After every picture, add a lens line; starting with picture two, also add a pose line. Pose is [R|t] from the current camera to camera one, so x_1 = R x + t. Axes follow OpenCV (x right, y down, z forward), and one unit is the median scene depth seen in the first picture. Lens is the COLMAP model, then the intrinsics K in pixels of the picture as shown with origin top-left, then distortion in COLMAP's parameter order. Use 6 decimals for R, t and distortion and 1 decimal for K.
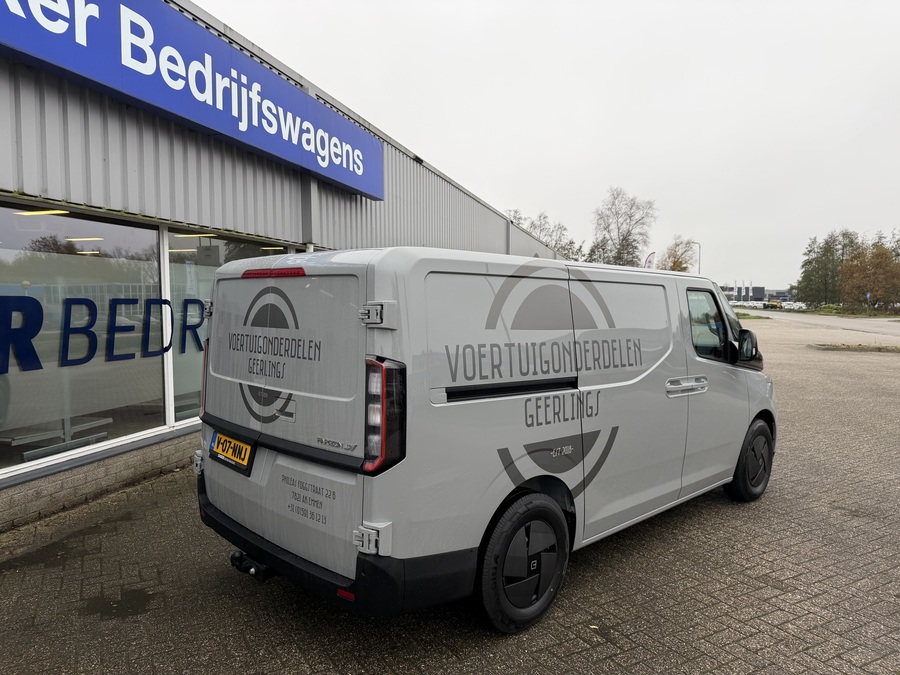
lens RADIAL K [[638.5, 0, 456.1], [0, 638.5, 339.8], [0, 0, 1]] dist [0.059269, -0.076085]
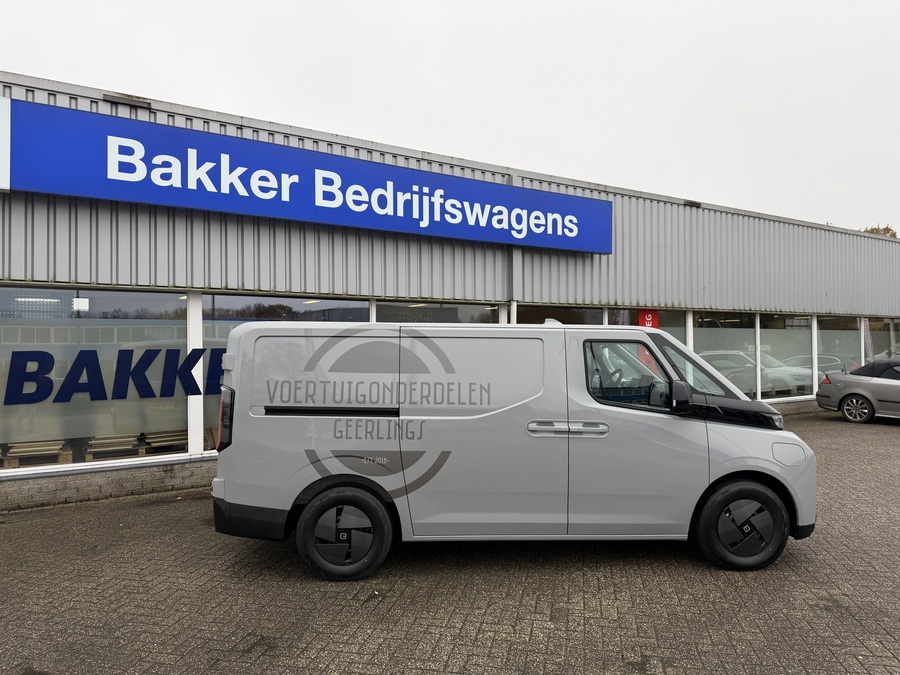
lens RADIAL K [[631.1, 0, 448.0], [0, 631.1, 341.6], [0, 0, 1]] dist [0.125765, -0.210940]
pose [[0.749843, -0.009241, -0.661551, 0.718053], [-0.032487, 0.998182, -0.050765, -0.011791], [0.660818, 0.059558, 0.748180, 0.033044]]
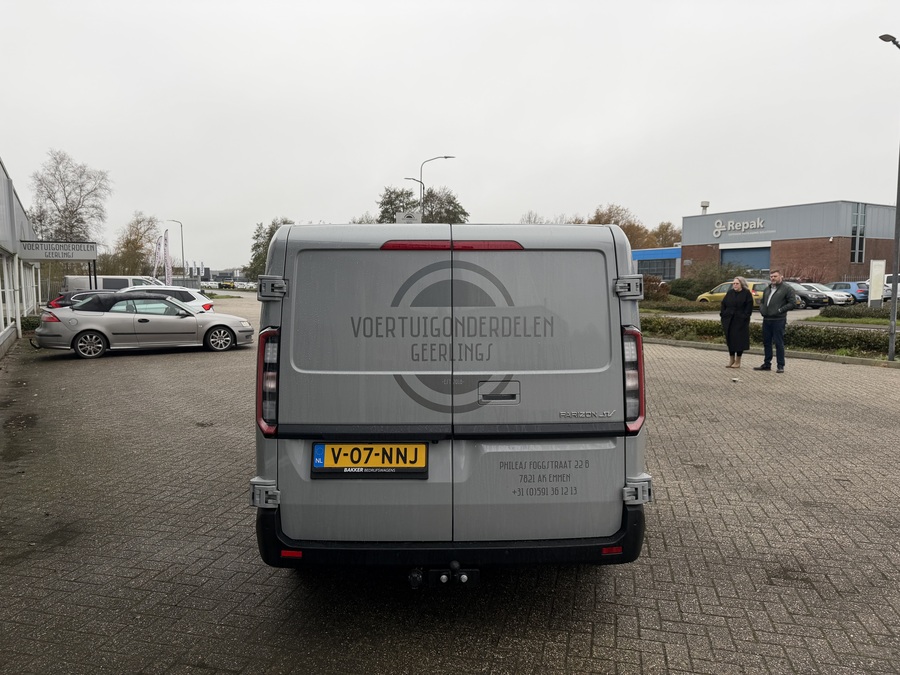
lens RADIAL K [[638.5, 0, 456.1], [0, 638.5, 339.8], [0, 0, 1]] dist [0.059269, -0.076085]
pose [[0.682557, -0.072746, 0.727203, -0.338140], [0.051051, 0.997349, 0.051854, -0.006873], [-0.729047, 0.001731, 0.684461, 0.139909]]
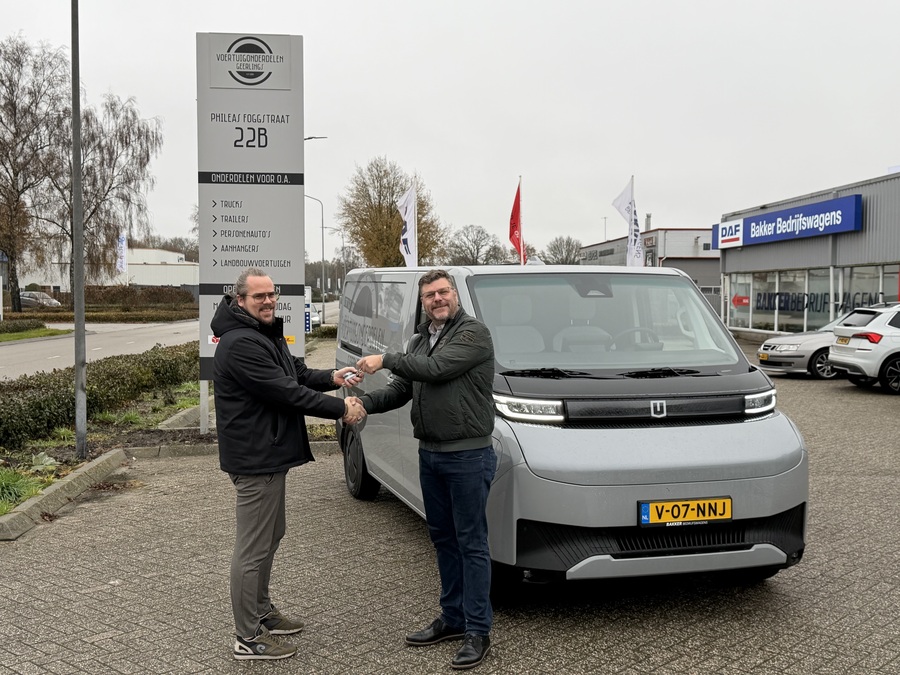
lens RADIAL K [[1025.9, 0, 450.0], [0, 1025.9, 337.5], [0, 0, 1]] dist [0.185983, -0.426383]
pose [[-0.949331, 0.008782, -0.314156, 3.058376], [-0.023456, 0.994842, 0.098689, -0.339408], [0.313402, 0.101057, -0.944228, 5.823171]]
